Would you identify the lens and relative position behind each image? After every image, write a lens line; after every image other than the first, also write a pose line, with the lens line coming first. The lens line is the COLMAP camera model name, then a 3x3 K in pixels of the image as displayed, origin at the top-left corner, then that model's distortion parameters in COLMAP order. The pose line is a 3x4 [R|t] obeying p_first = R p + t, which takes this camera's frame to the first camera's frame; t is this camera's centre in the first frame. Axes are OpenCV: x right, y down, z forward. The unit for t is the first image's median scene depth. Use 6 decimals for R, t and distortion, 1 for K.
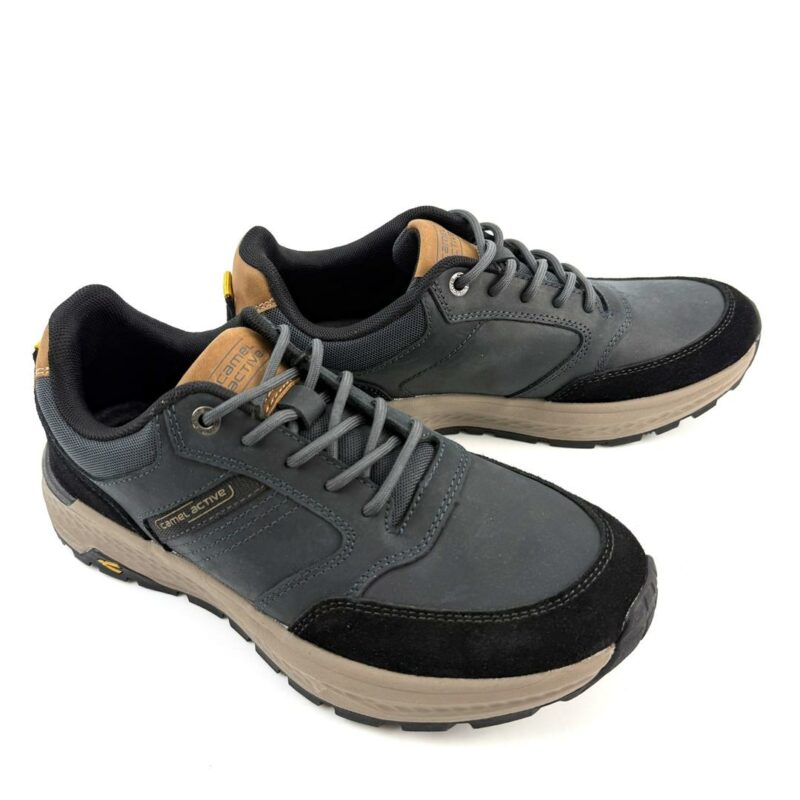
lens RADIAL K [[767.7, 0, 400.0], [0, 767.7, 400.0], [0, 0, 1]] dist [0.215192, -0.695549]
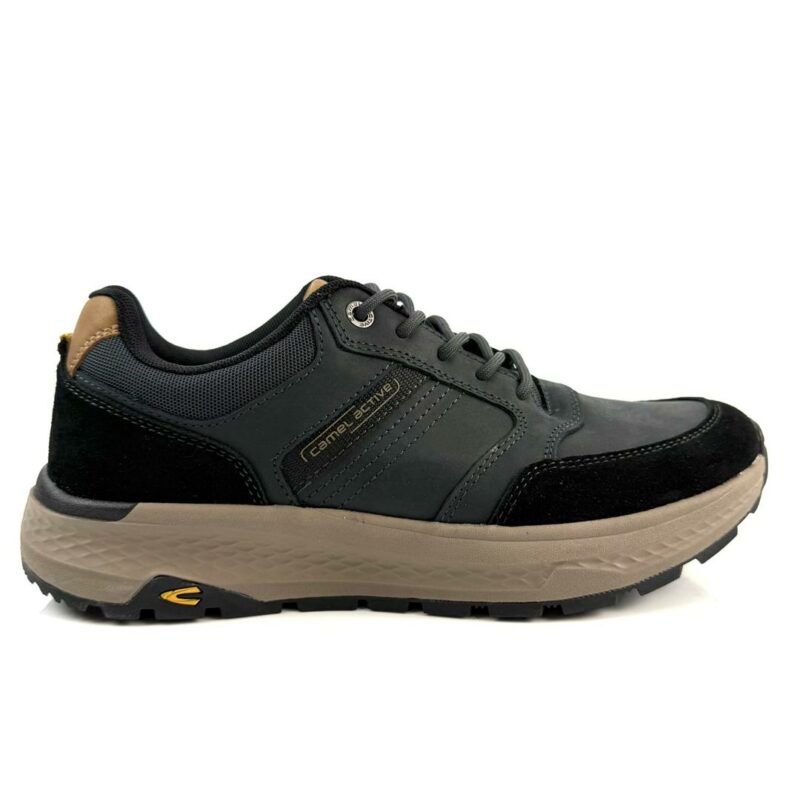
lens RADIAL K [[767.7, 0, 400.0], [0, 767.7, 400.0], [0, 0, 1]] dist [0.215192, -0.695549]
pose [[0.855339, -0.042747, 0.516302, -0.693012], [0.306500, 0.845221, -0.437788, 0.539853], [-0.417675, 0.532704, 0.736053, 0.325566]]
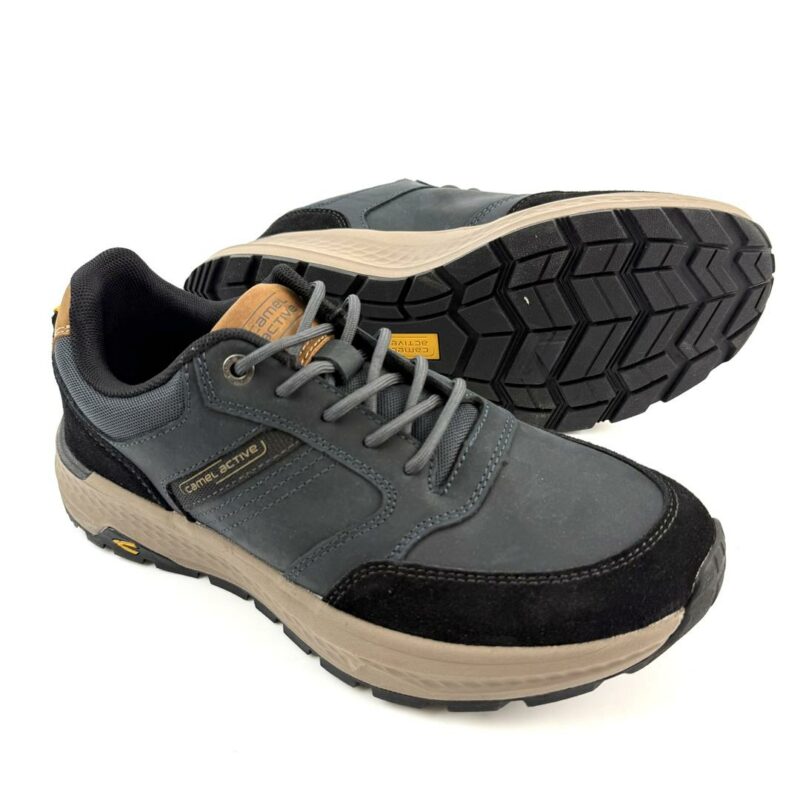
lens RADIAL K [[767.7, 0, 400.0], [0, 767.7, 400.0], [0, 0, 1]] dist [0.215192, -0.695549]
pose [[0.999993, 0.002527, -0.002802, -0.050841], [-0.002725, 0.997322, -0.073083, 0.128410], [0.002610, 0.073090, 0.997322, 0.068699]]
